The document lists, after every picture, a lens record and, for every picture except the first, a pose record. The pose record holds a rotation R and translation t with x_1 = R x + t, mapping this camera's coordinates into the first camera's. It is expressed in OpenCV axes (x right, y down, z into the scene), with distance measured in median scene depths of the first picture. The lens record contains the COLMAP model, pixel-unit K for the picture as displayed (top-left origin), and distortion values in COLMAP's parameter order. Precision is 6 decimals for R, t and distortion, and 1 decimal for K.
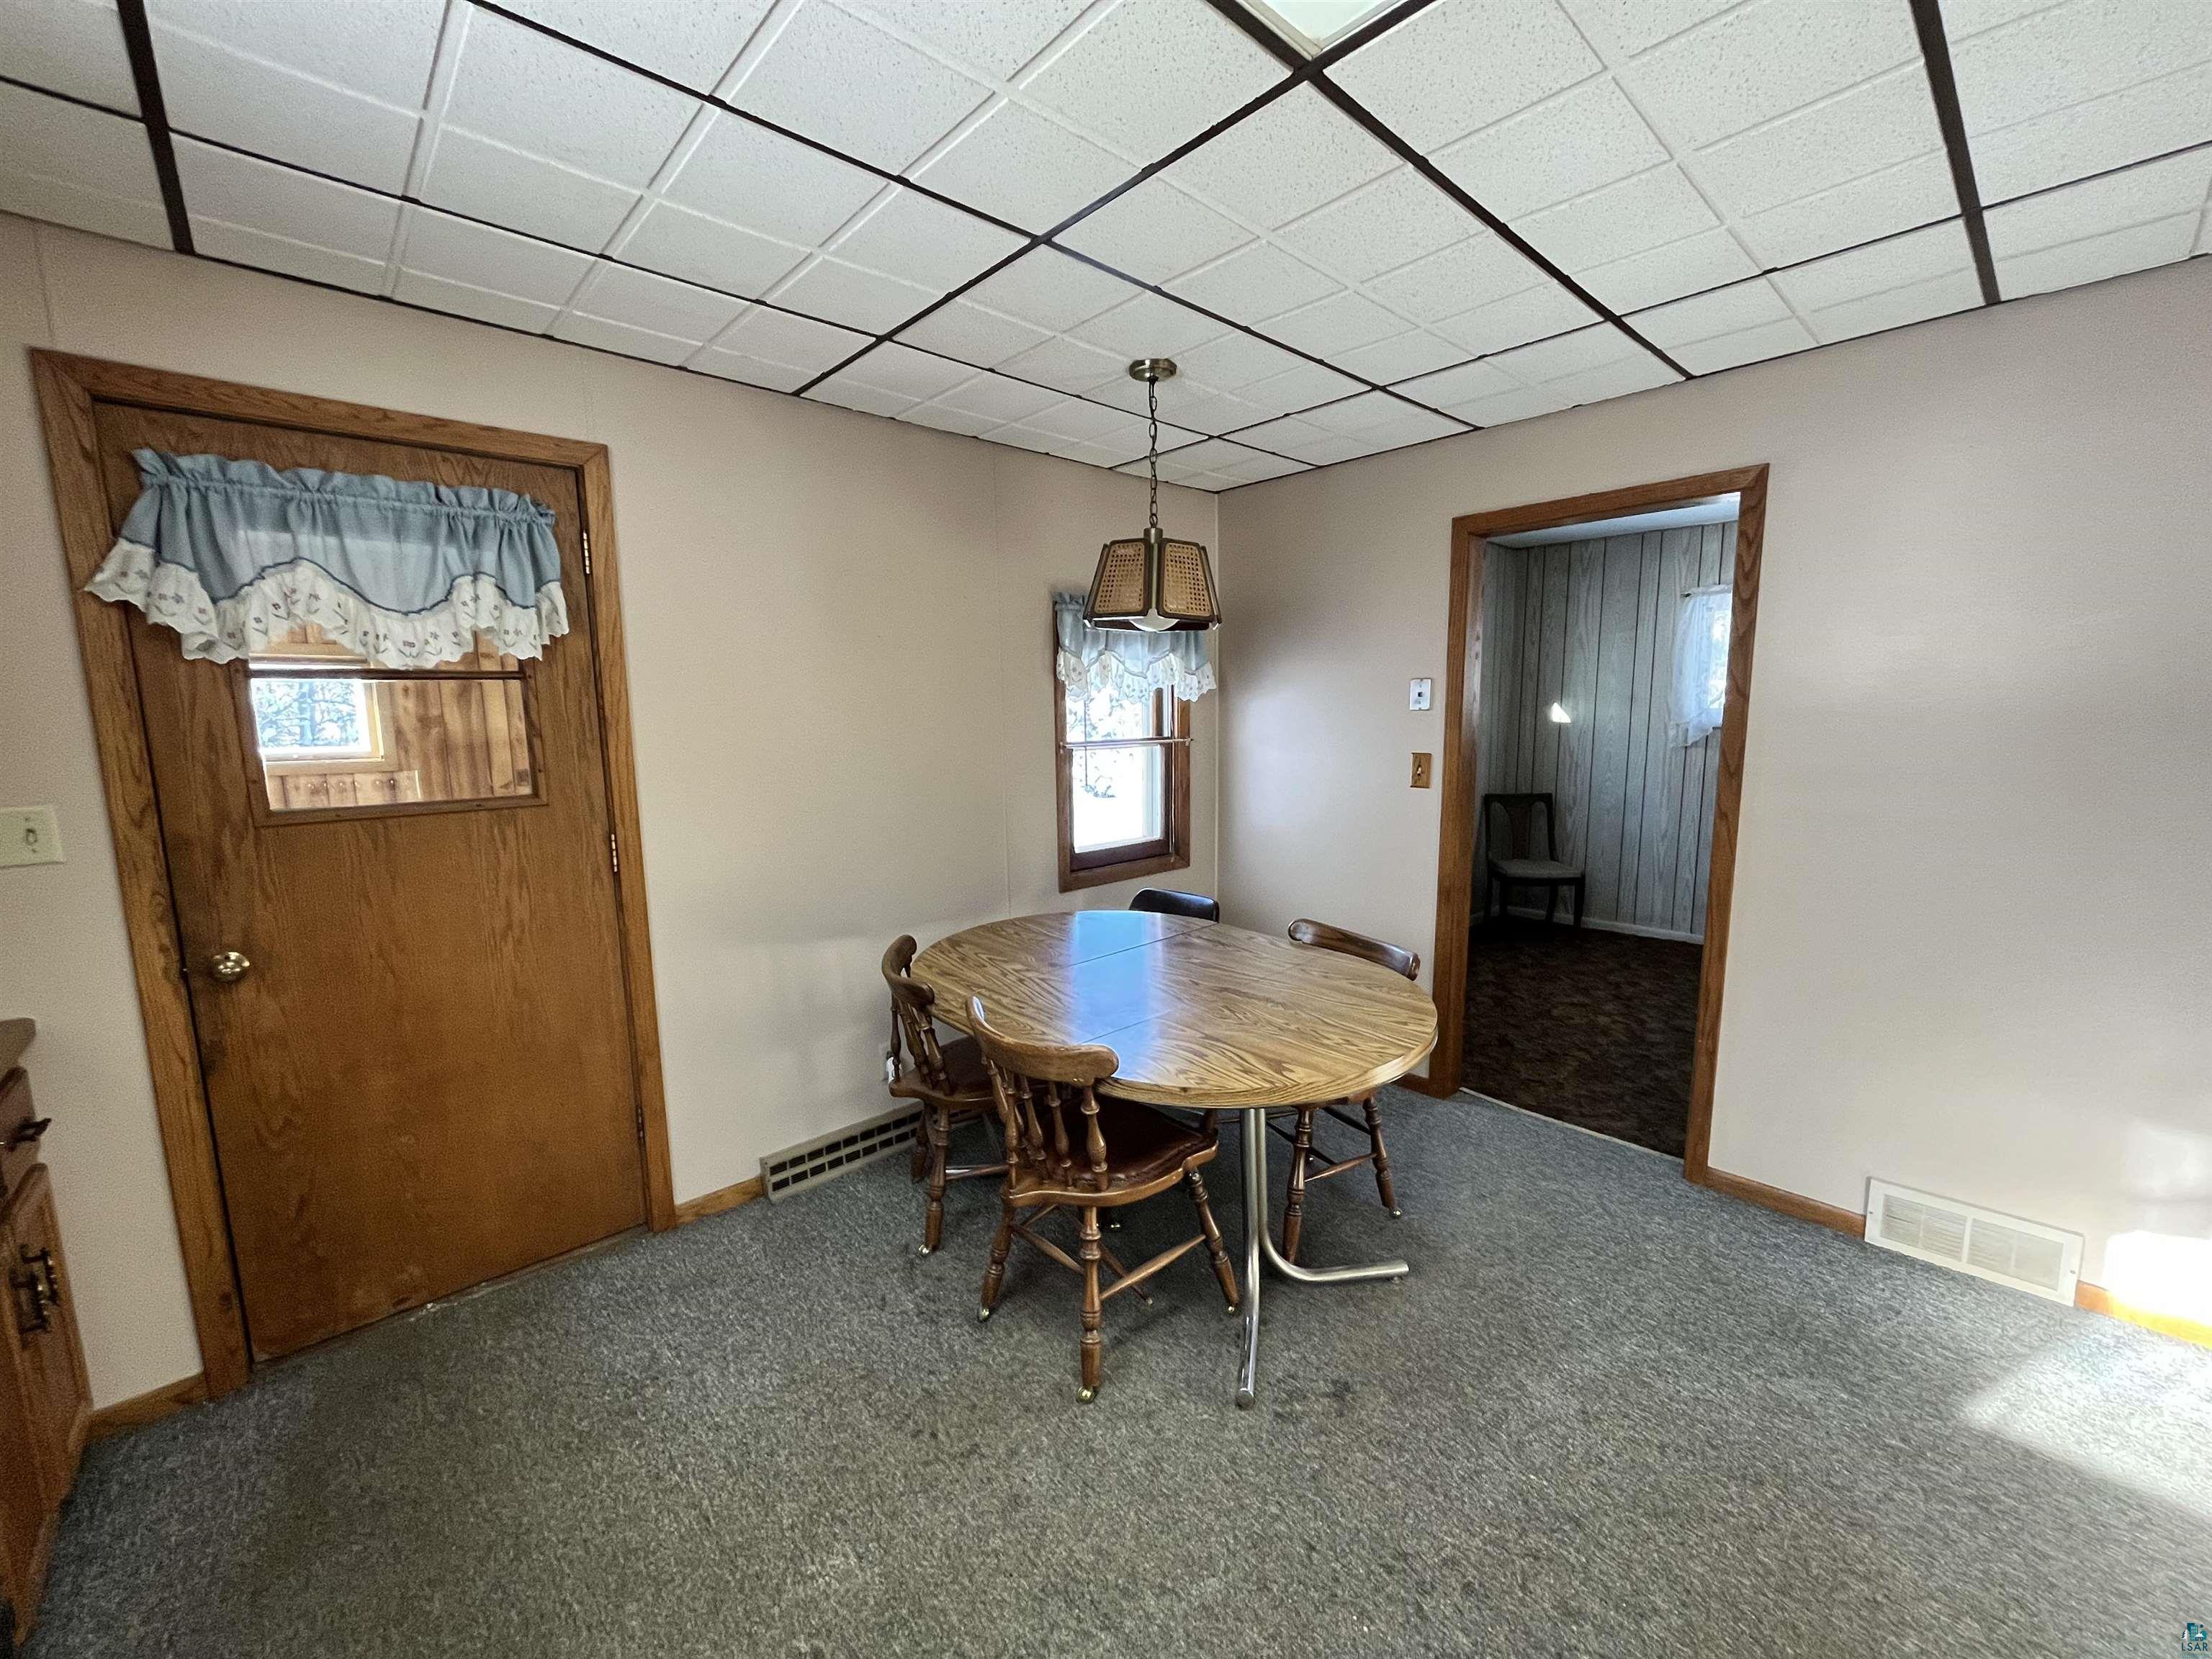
lens RADIAL K [[885.7, 0, 1105.8], [0, 885.7, 835.0], [0, 0, 1]] dist [-0.003291, -0.000433]
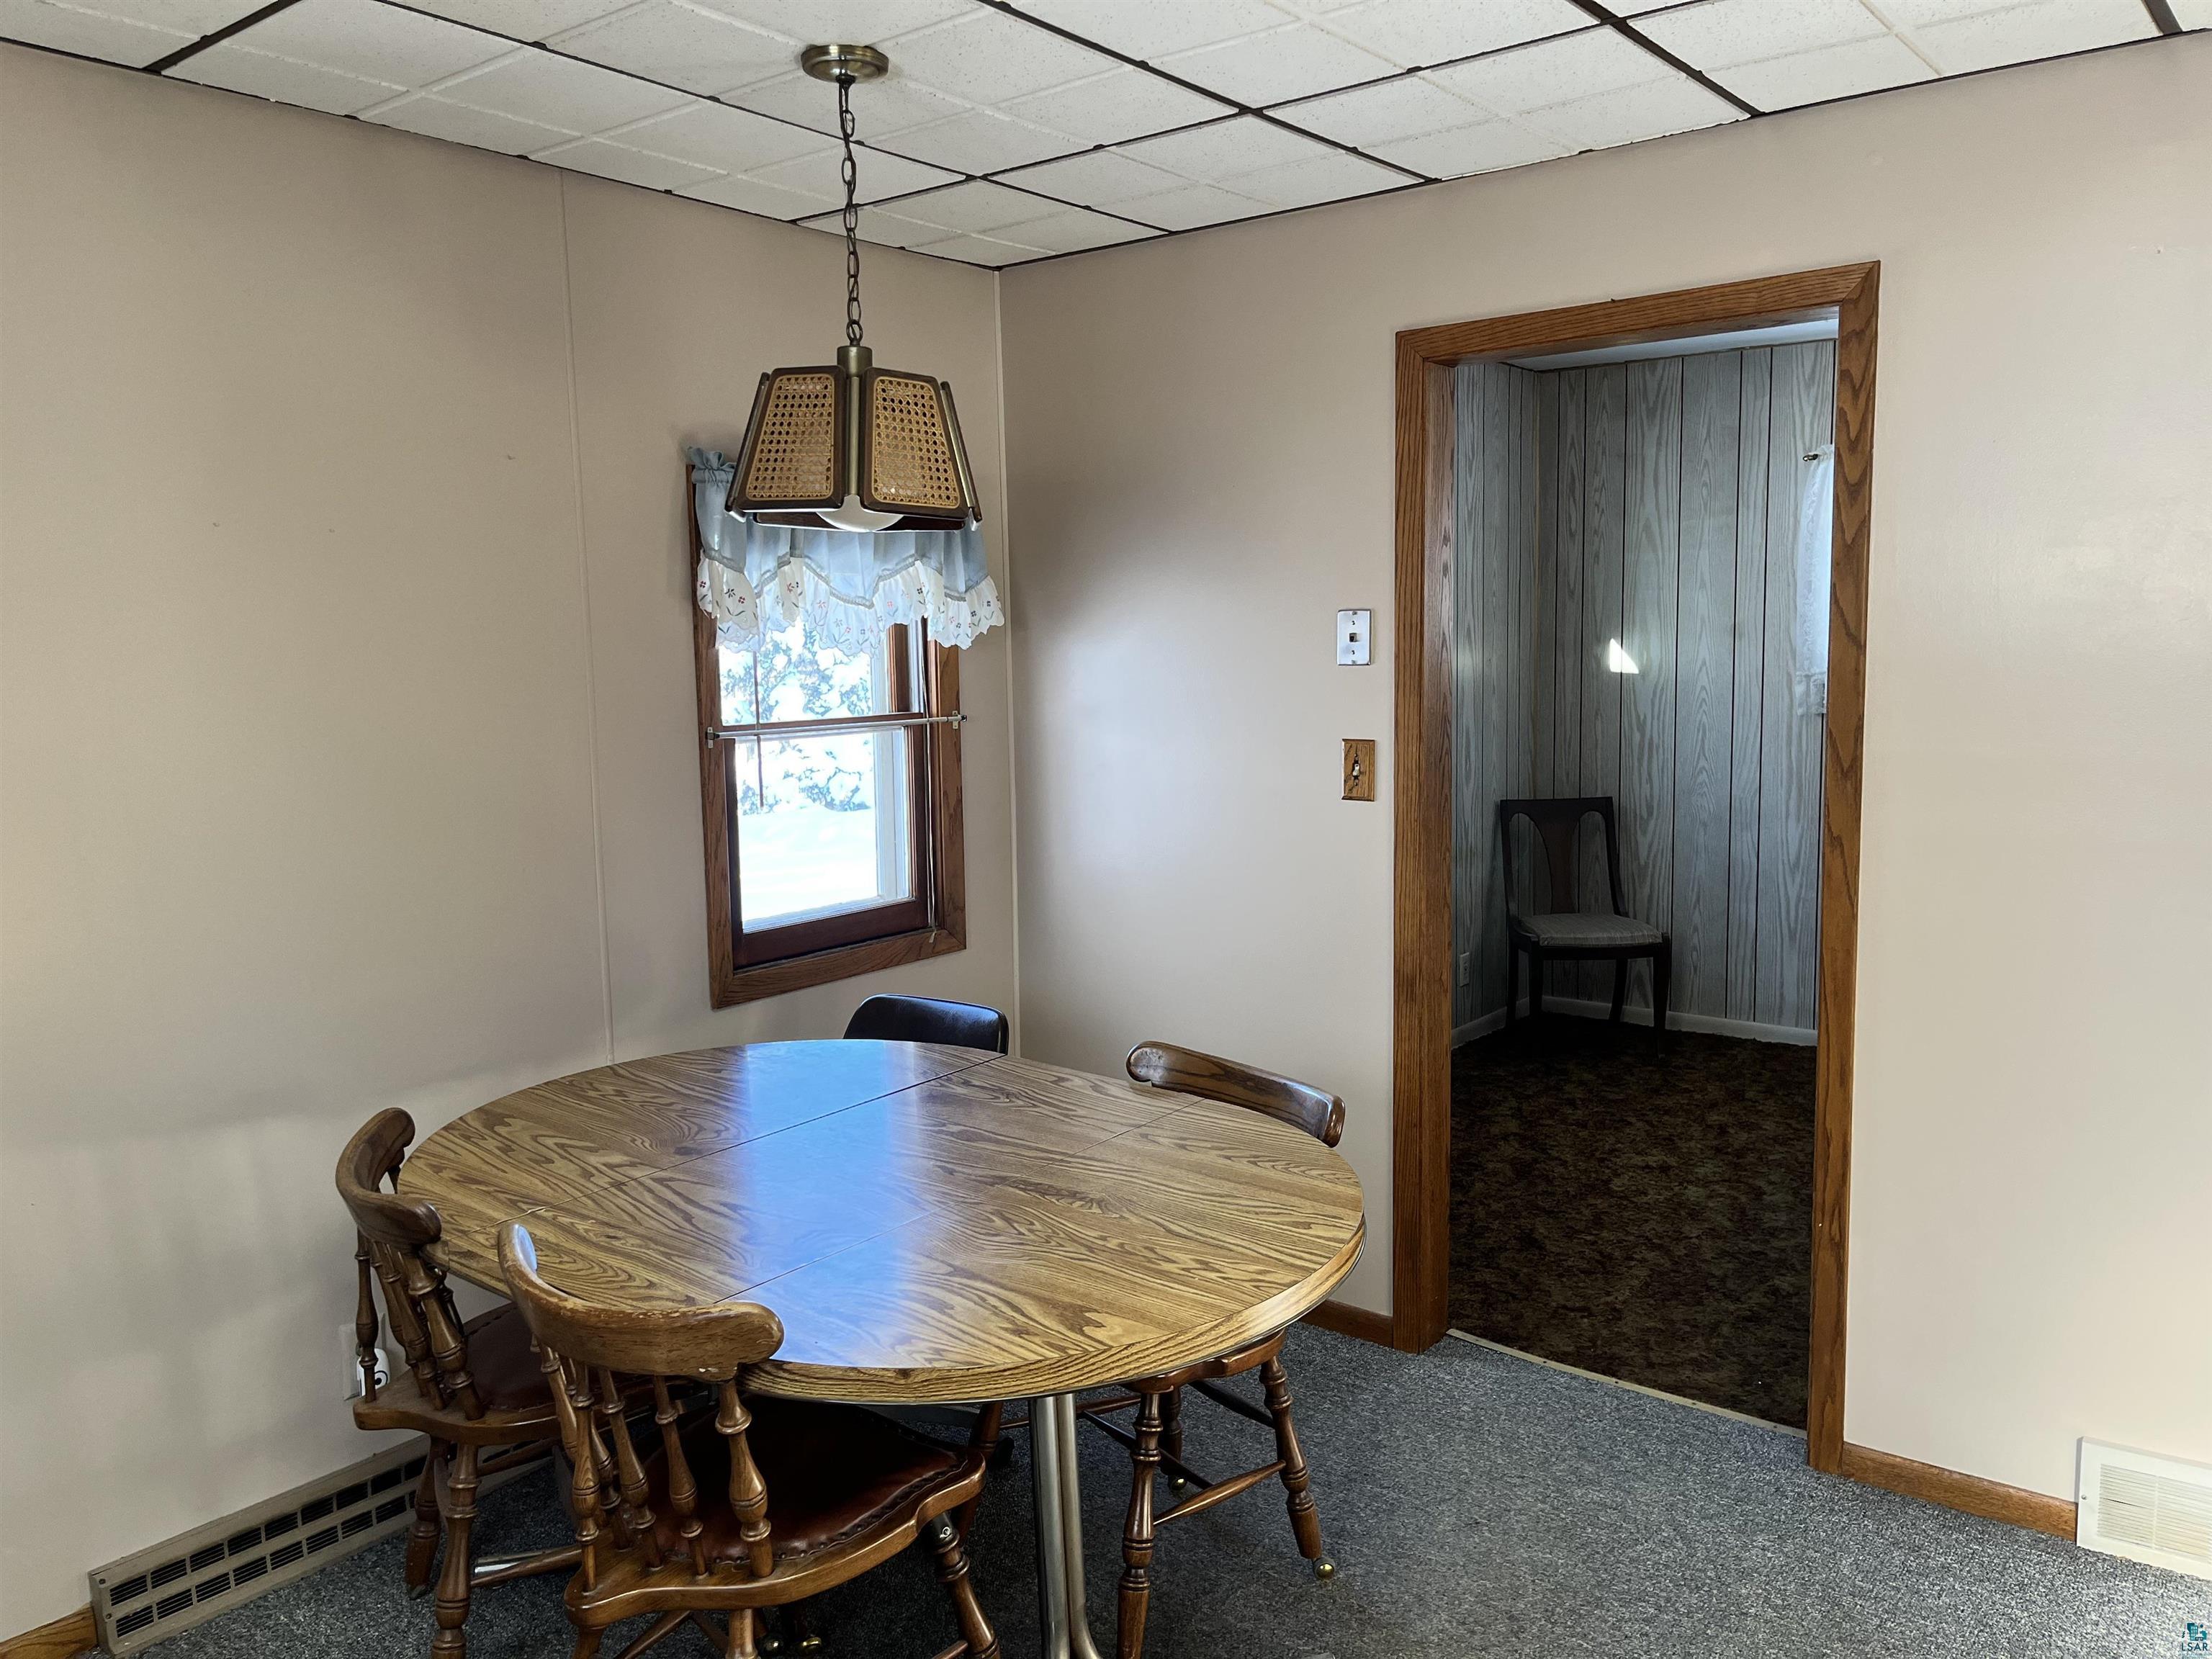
lens RADIAL K [[1667.5, 0, 1128.8], [0, 1667.5, 815.8], [0, 0, 1]] dist [0.072477, -0.098012]
pose [[0.986779, -0.020310, 0.160792, 0.042512], [0.026013, 0.999102, -0.033439, -0.013084], [-0.159969, 0.037179, 0.986422, -0.043156]]
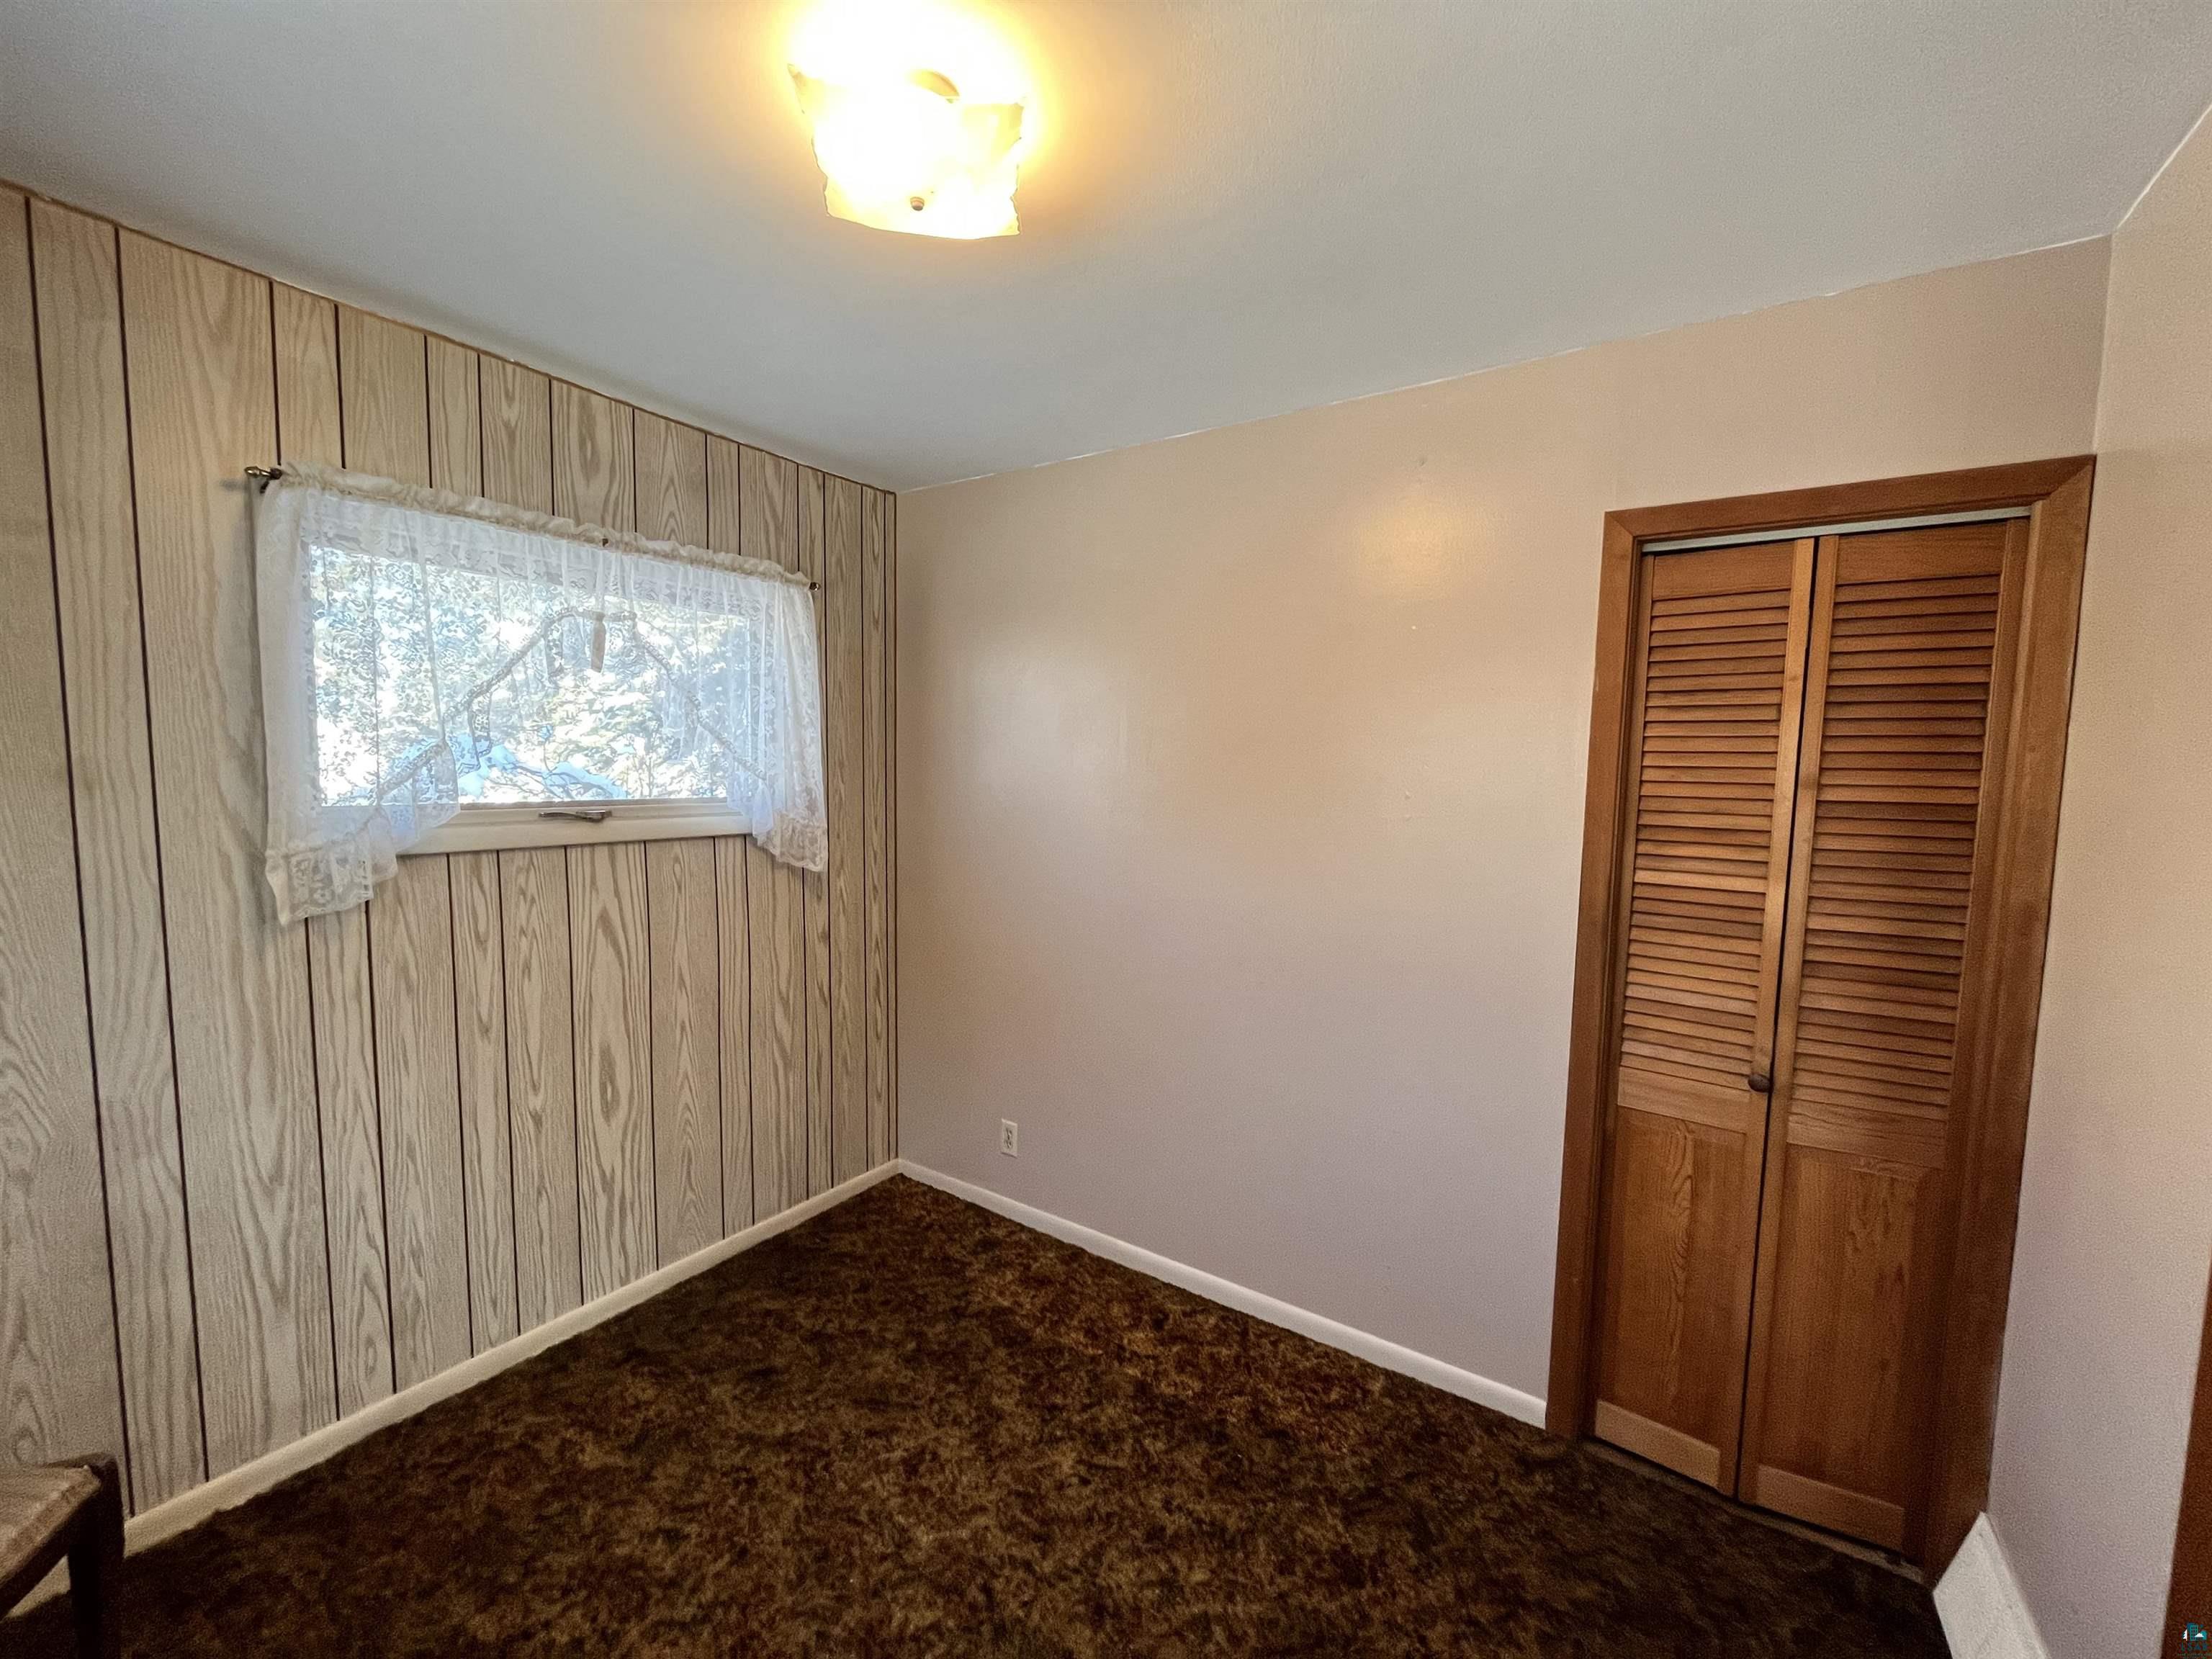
lens RADIAL K [[885.7, 0, 1105.8], [0, 885.7, 835.0], [0, 0, 1]] dist [-0.003291, -0.000433]
pose [[-0.233447, -0.068420, 0.969959, 0.461706], [0.124700, 0.987178, 0.099647, -0.240614], [-0.964340, 0.144216, -0.221922, 1.451837]]
